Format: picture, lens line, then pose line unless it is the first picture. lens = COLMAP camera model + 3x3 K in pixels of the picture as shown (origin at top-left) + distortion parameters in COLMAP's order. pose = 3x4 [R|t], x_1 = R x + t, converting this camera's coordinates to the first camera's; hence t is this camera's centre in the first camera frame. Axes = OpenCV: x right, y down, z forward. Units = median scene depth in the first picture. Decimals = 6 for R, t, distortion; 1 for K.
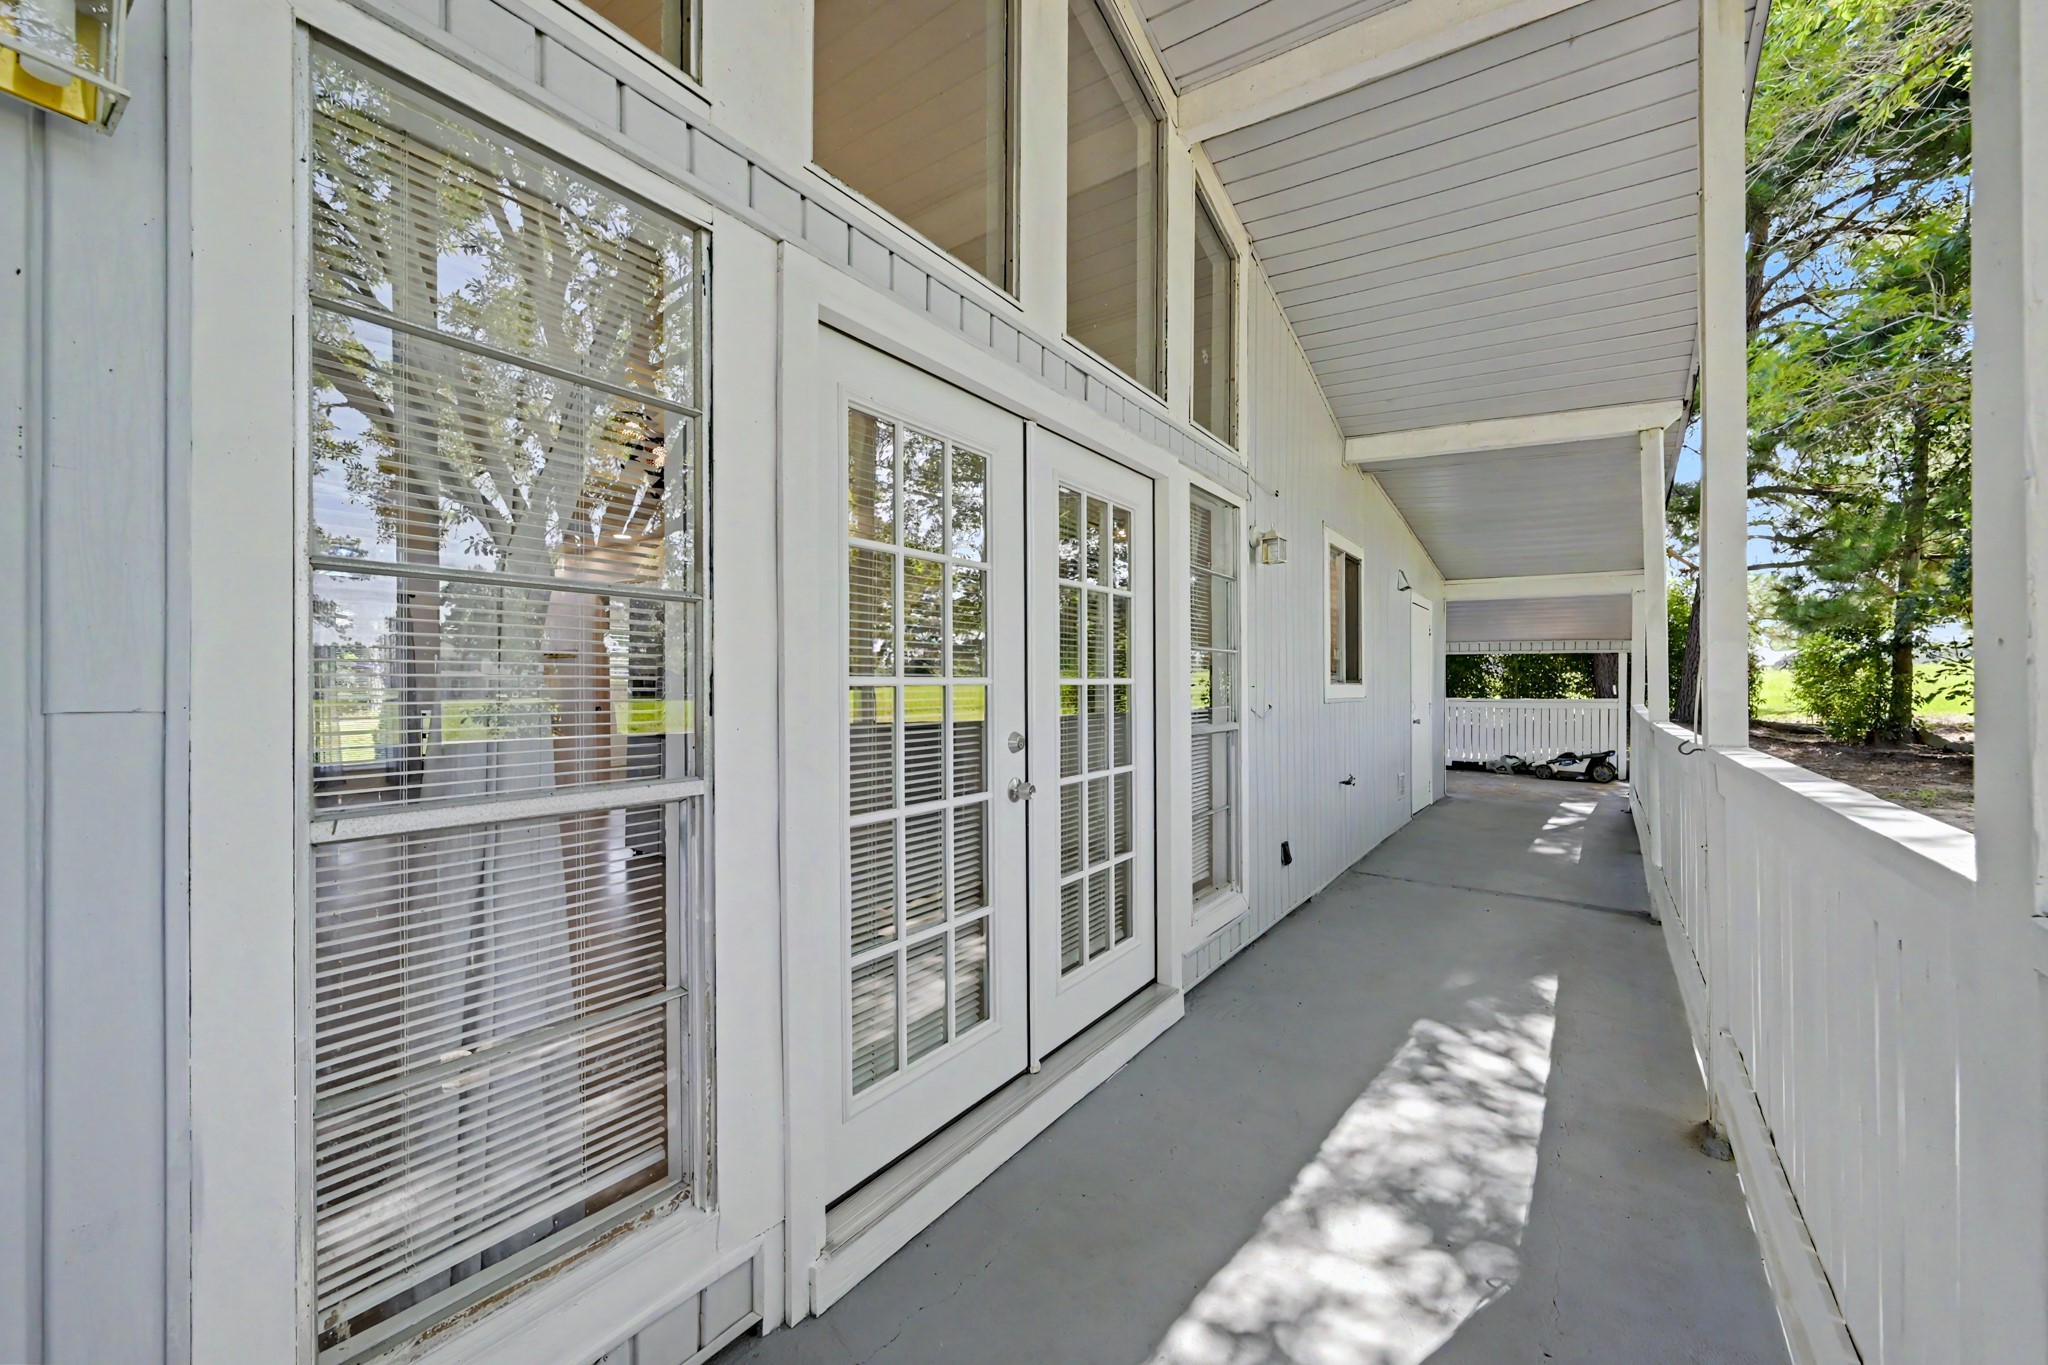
lens RADIAL K [[817.7, 0, 1031.0], [0, 817.7, 688.9], [0, 0, 1]] dist [-0.000912, -0.000008]
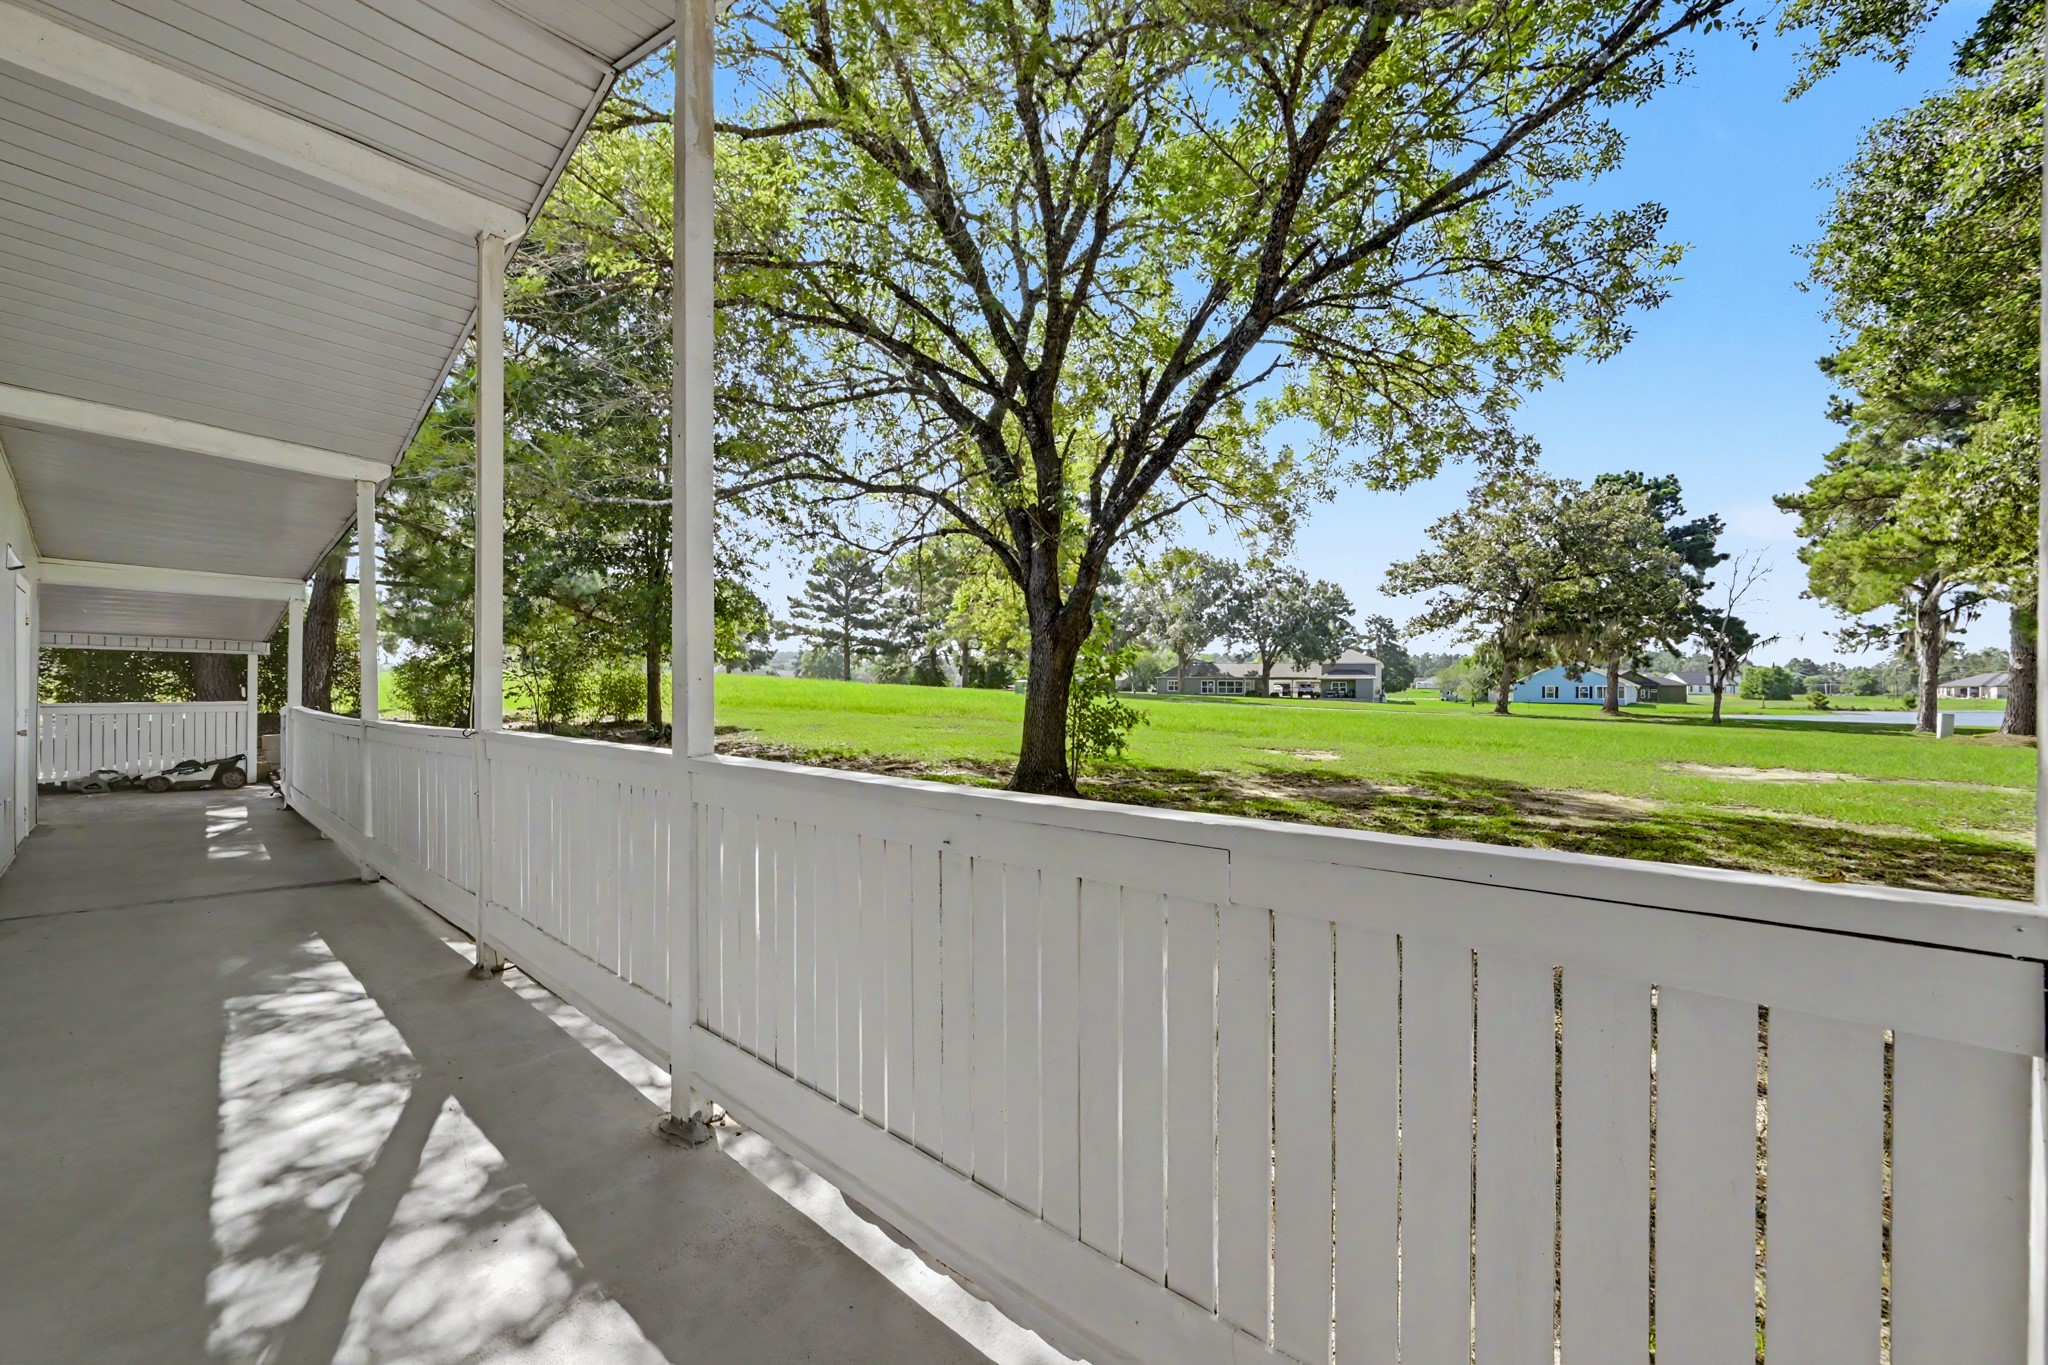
lens RADIAL K [[817.7, 0, 1031.0], [0, 817.7, 688.9], [0, 0, 1]] dist [-0.000912, -0.000008]
pose [[0.129166, 0.001178, 0.991622, -0.498969], [-0.000937, 0.999999, -0.001066, -0.010332], [-0.991623, -0.000791, 0.129167, -0.223055]]
